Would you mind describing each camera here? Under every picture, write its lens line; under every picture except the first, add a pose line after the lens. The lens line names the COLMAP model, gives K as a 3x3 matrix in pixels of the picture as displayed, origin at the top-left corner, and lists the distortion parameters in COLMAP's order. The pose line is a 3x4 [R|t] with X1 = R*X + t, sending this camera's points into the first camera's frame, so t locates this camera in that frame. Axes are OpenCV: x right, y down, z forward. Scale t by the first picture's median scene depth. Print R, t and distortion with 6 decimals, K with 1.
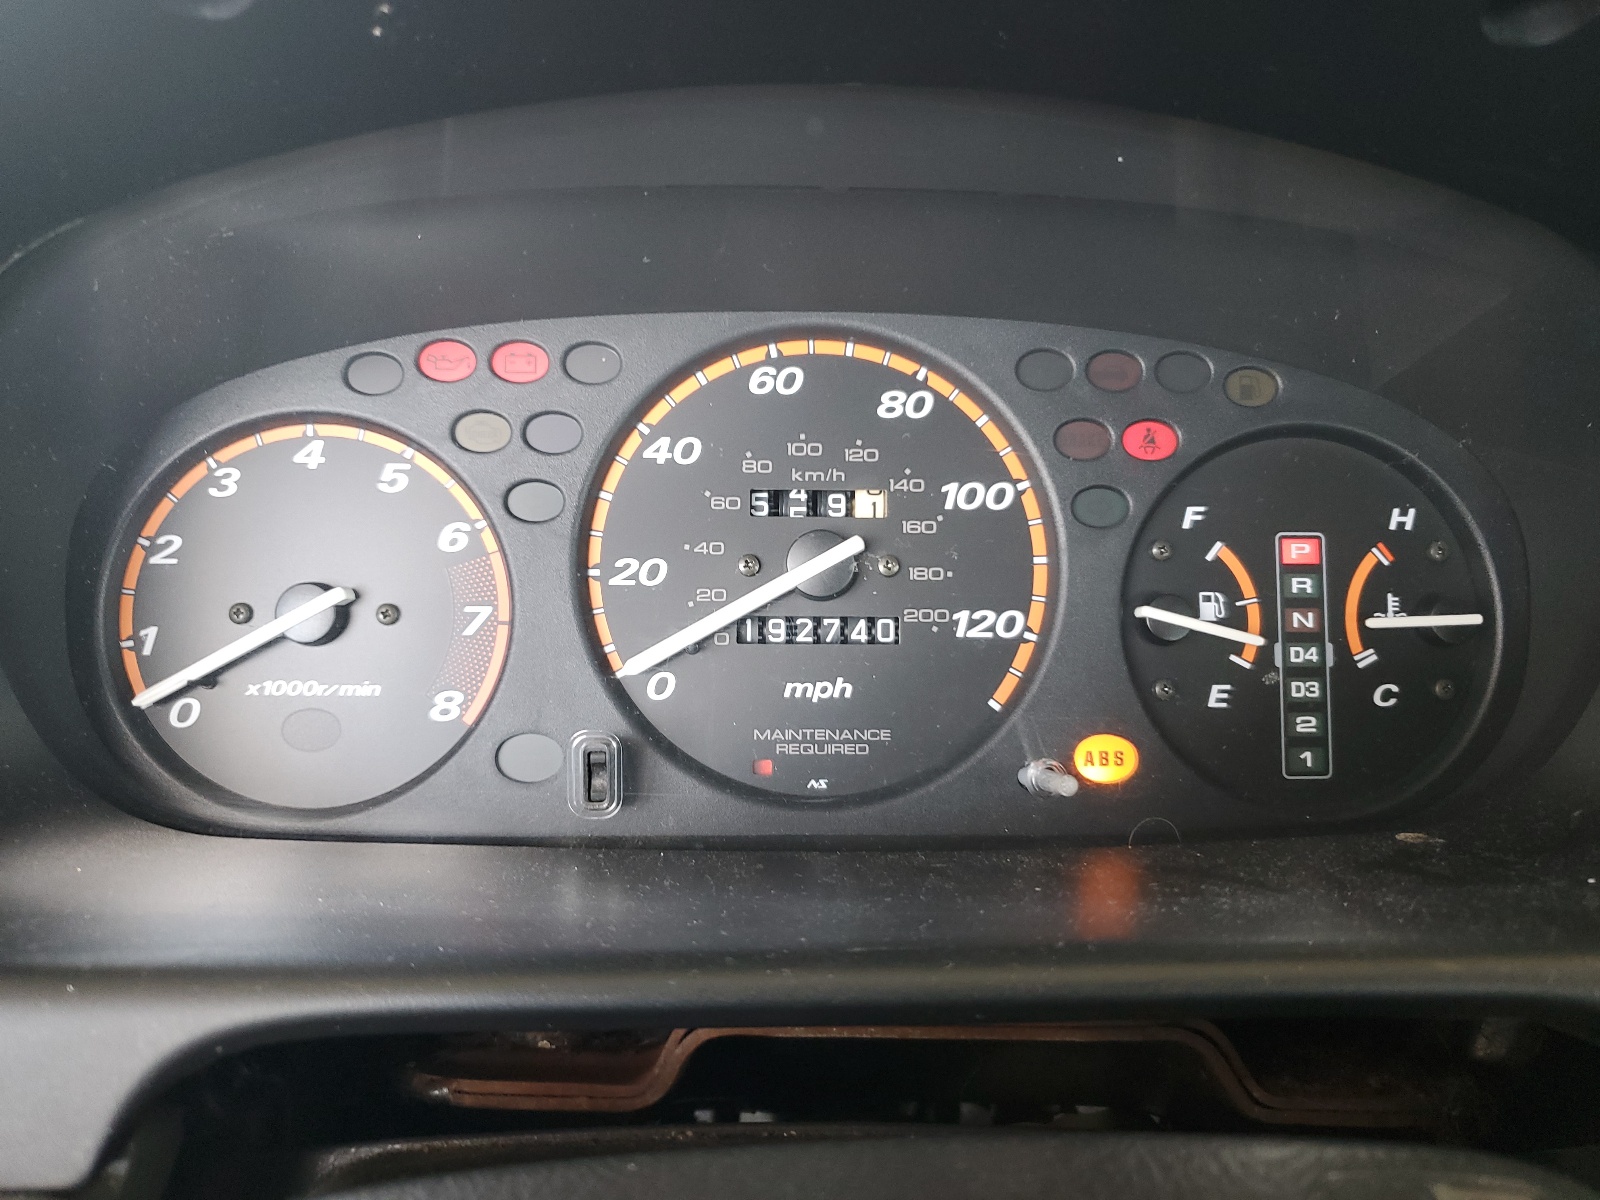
lens RADIAL K [[1207.2, 0, 800.7], [0, 1207.2, 597.1], [0, 0, 1]] dist [0.005638, 0.000848]
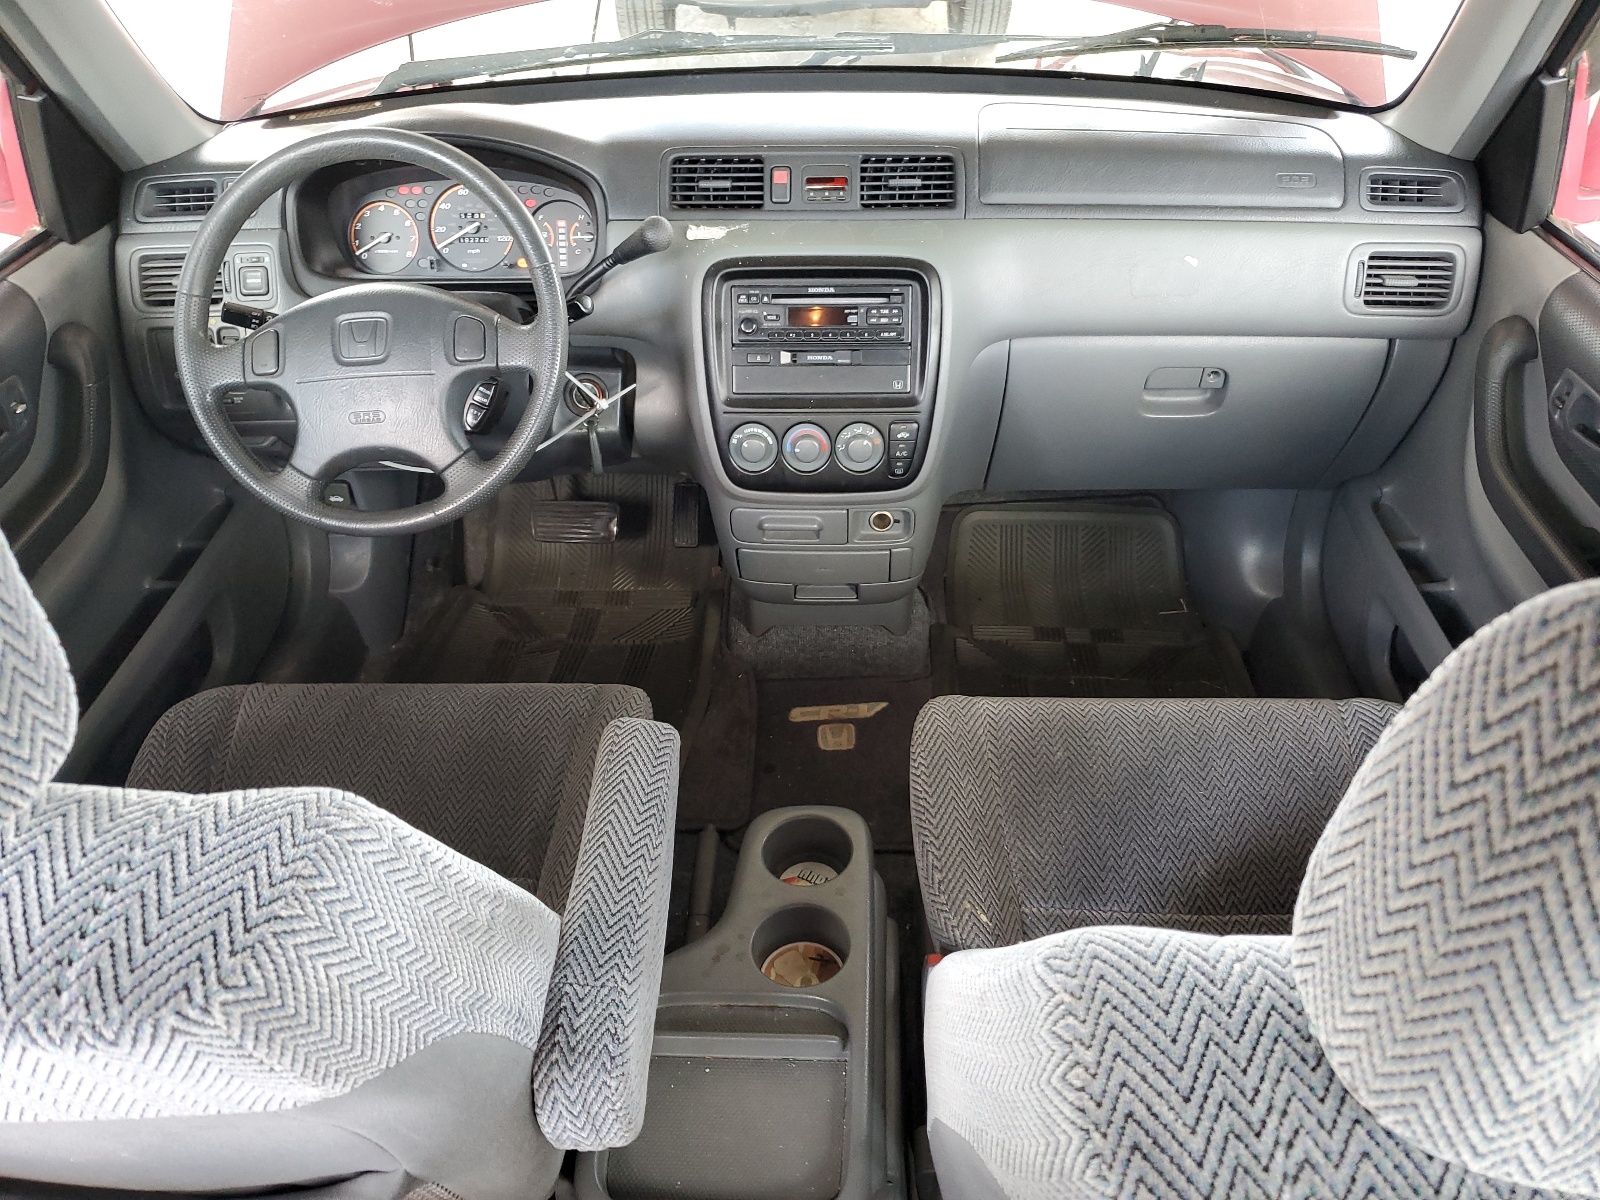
lens RADIAL K [[1207.2, 0, 800.9], [0, 1207.2, 602.0], [0, 0, 1]] dist [0.005638, 0.000848]
pose [[0.996168, 0.013491, -0.086414, 2.014419], [0.008806, 0.967541, 0.252561, 0.248273], [0.087017, -0.252355, 0.963714, -4.634573]]
